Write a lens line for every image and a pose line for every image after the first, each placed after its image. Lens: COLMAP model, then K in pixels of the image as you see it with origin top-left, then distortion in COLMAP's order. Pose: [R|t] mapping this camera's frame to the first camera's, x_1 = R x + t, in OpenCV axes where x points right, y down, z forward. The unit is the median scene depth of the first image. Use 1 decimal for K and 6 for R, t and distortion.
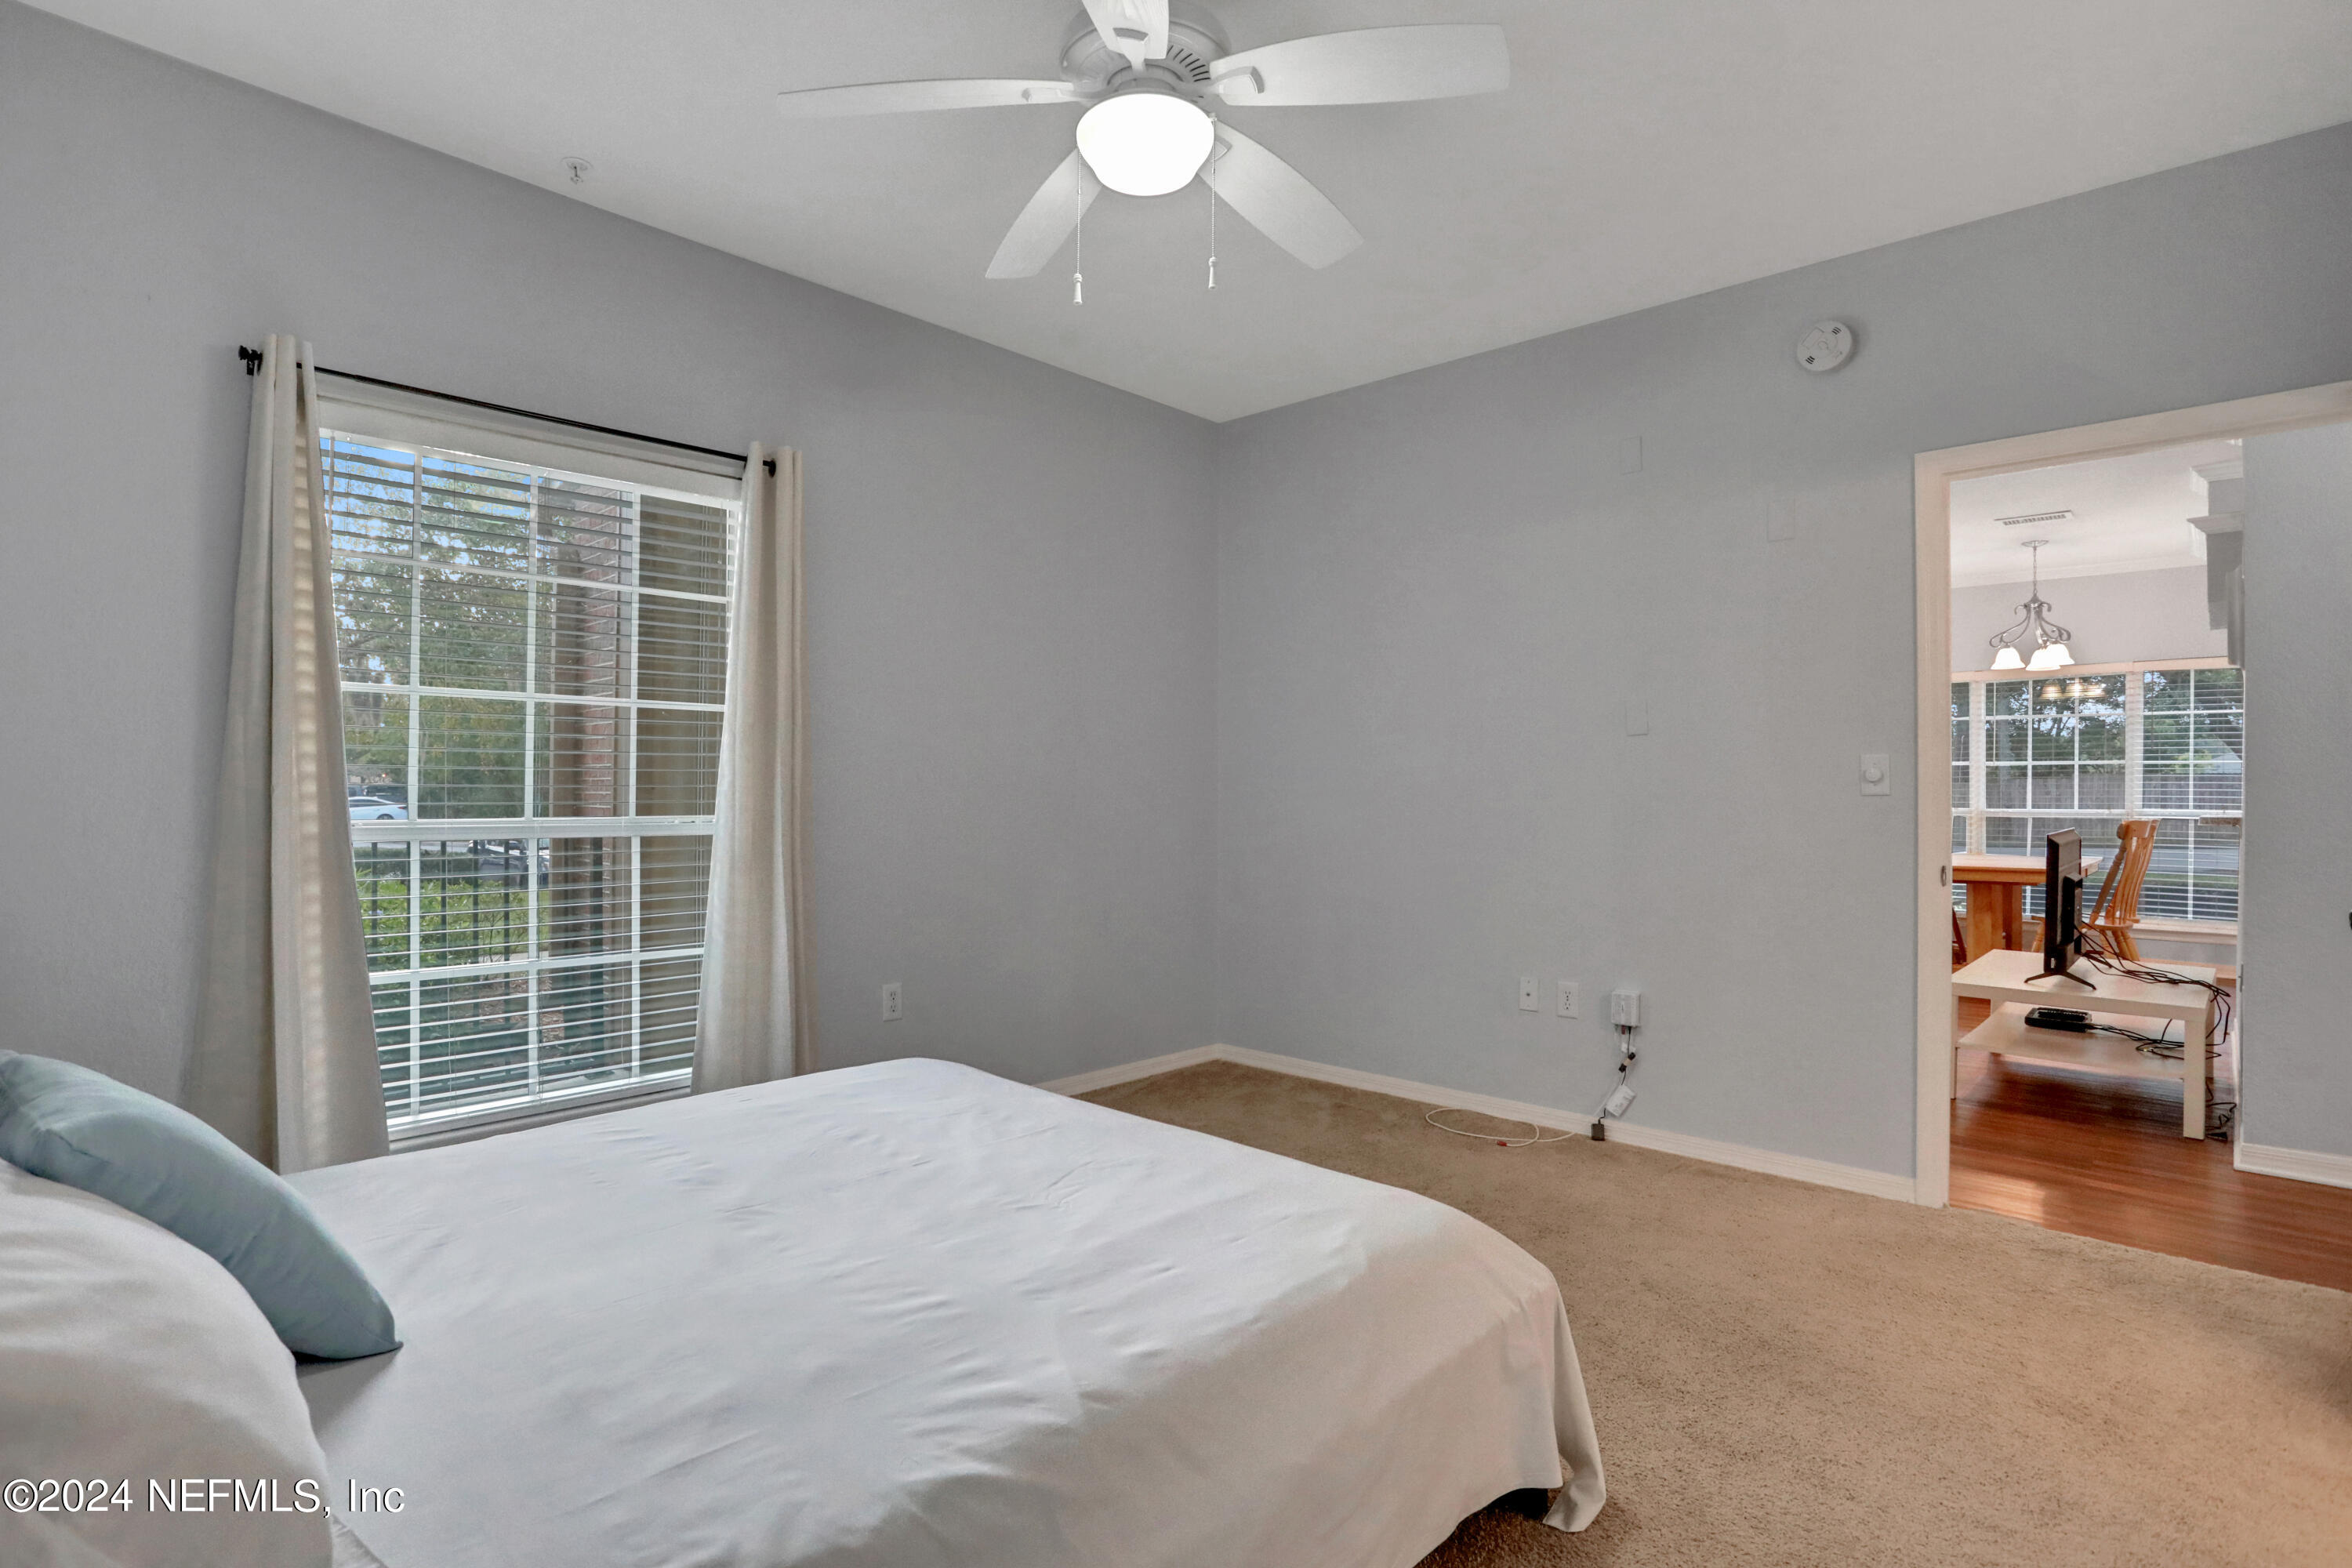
lens RADIAL K [[1217.8, 0, 1199.4], [0, 1217.8, 793.3], [0, 0, 1]] dist [-0.082630, 0.041819]
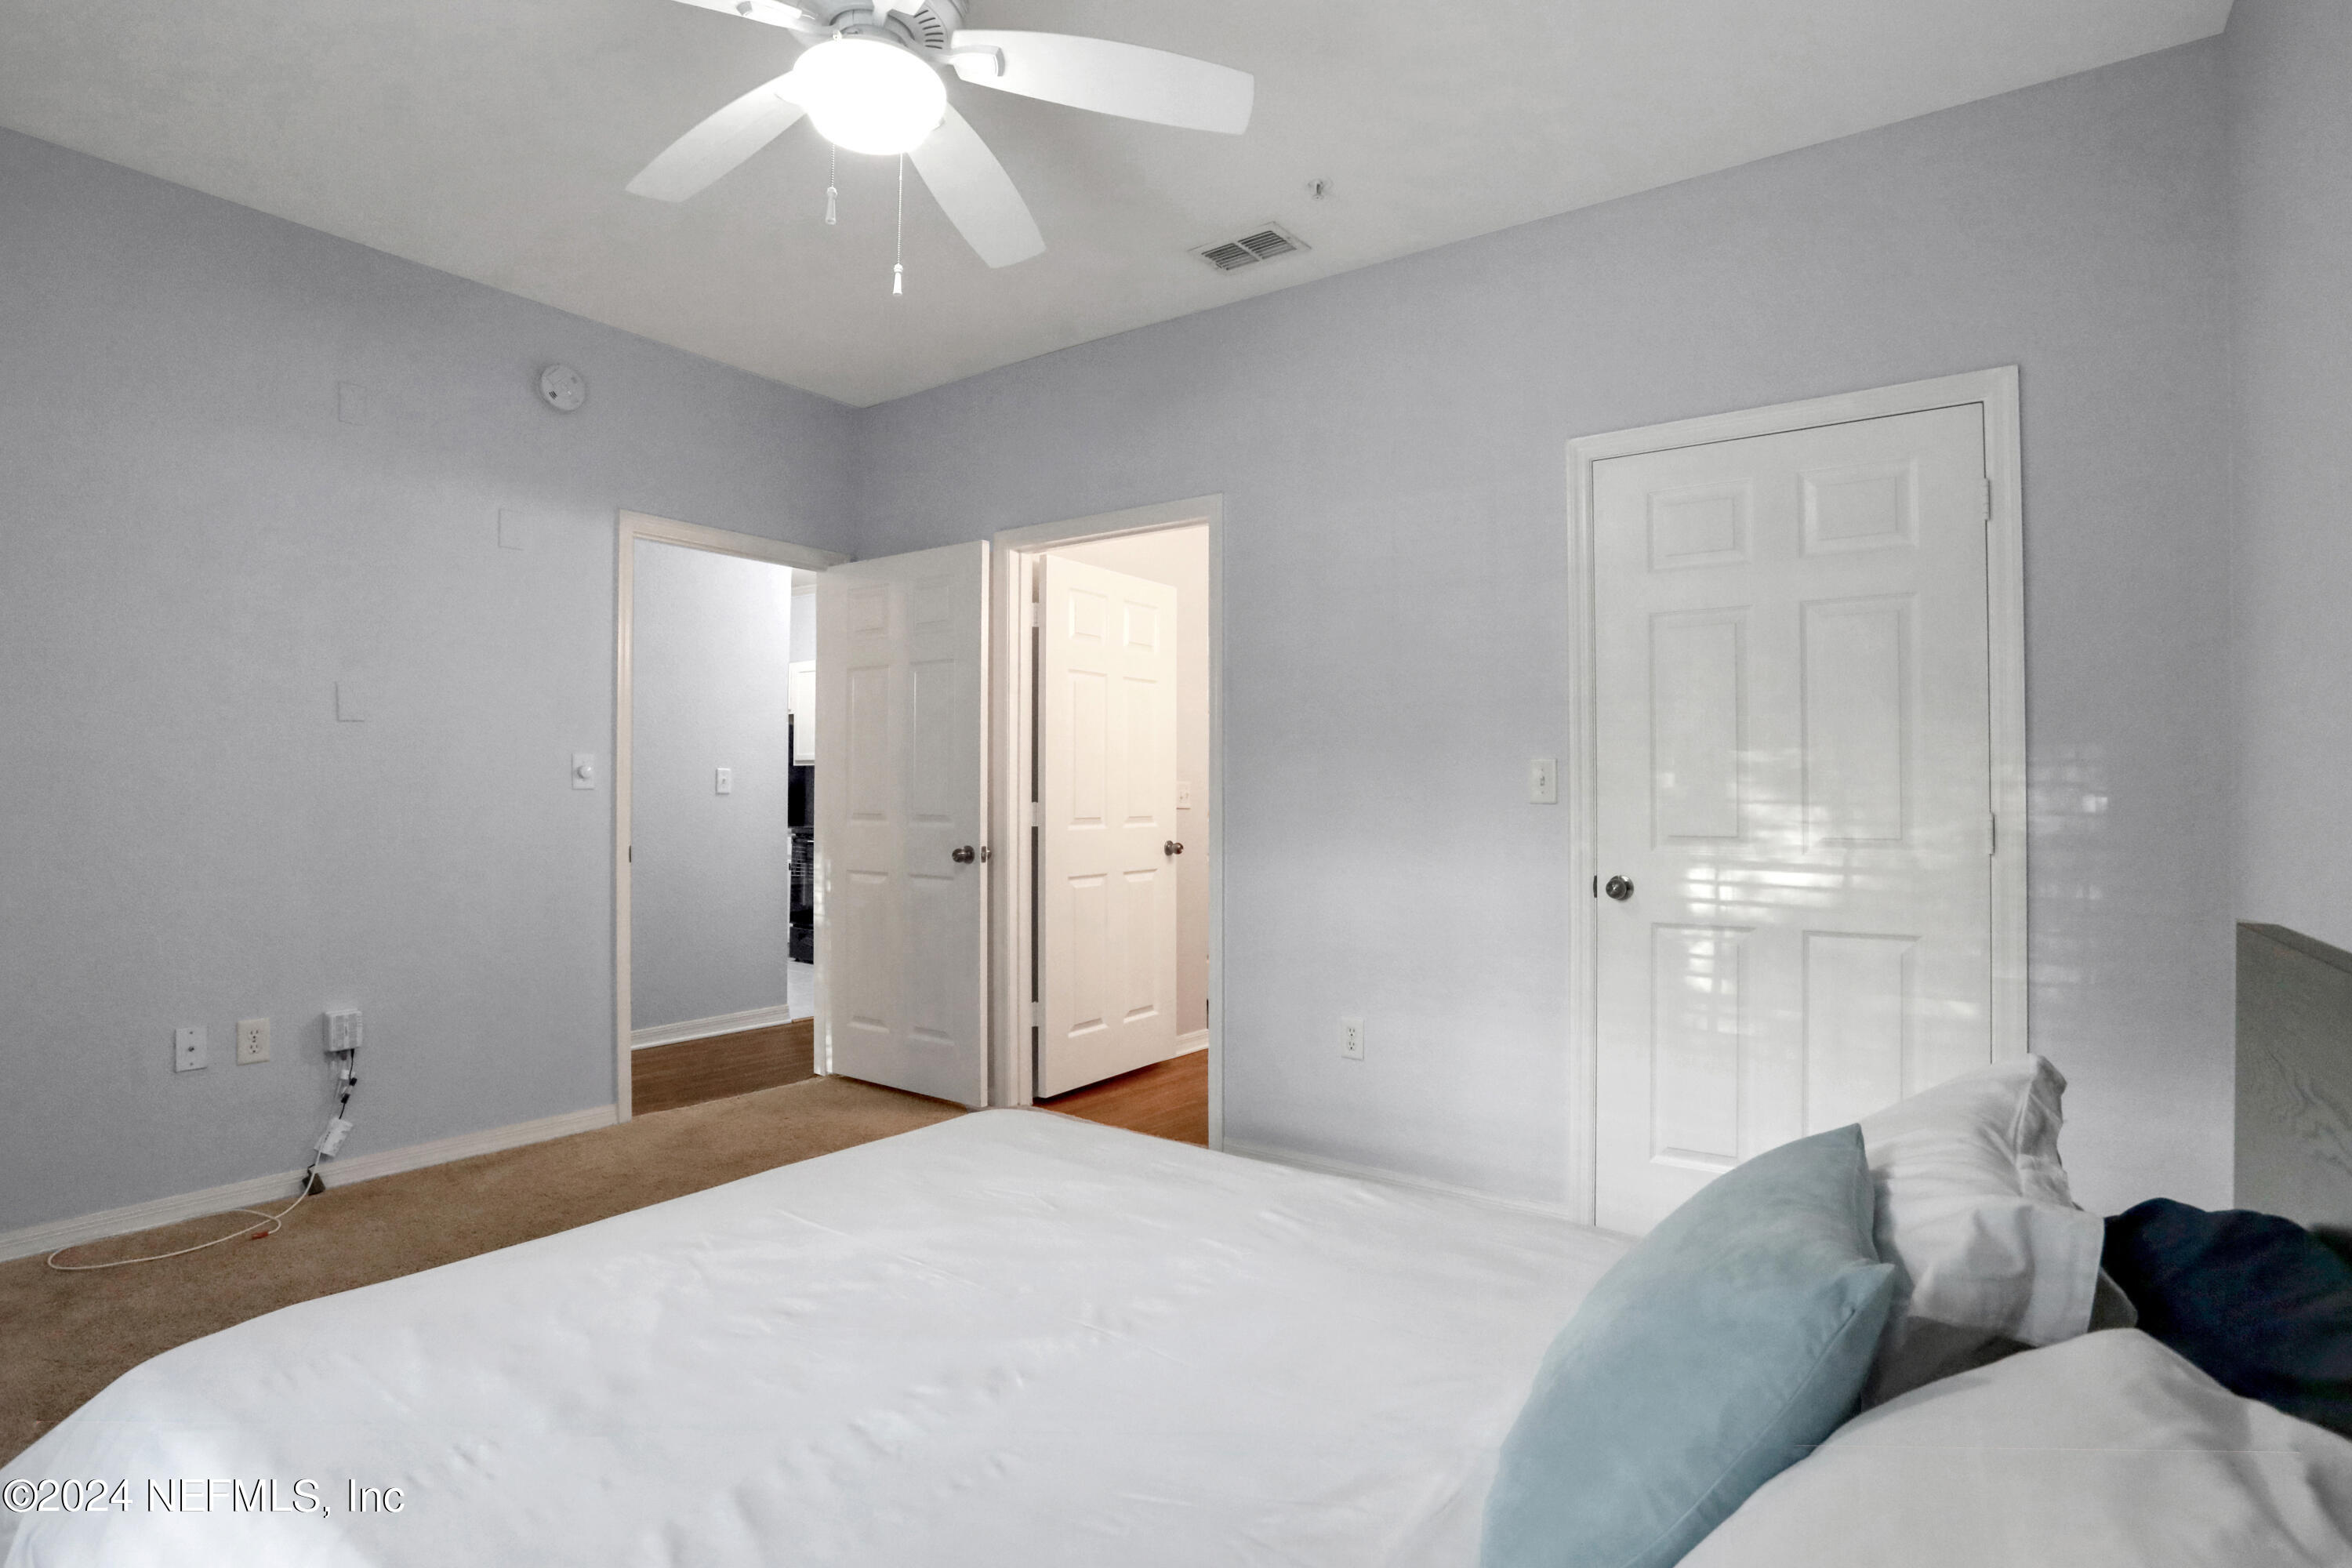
lens RADIAL K [[1168.2, 0, 1162.6], [0, 1168.2, 775.8], [0, 0, 1]] dist [-0.059151, 0.035358]
pose [[-0.117455, 0.003010, 0.993074, -0.553840], [-0.004176, 0.999985, -0.003525, -0.007948], [-0.993069, -0.004561, -0.117441, 0.505955]]
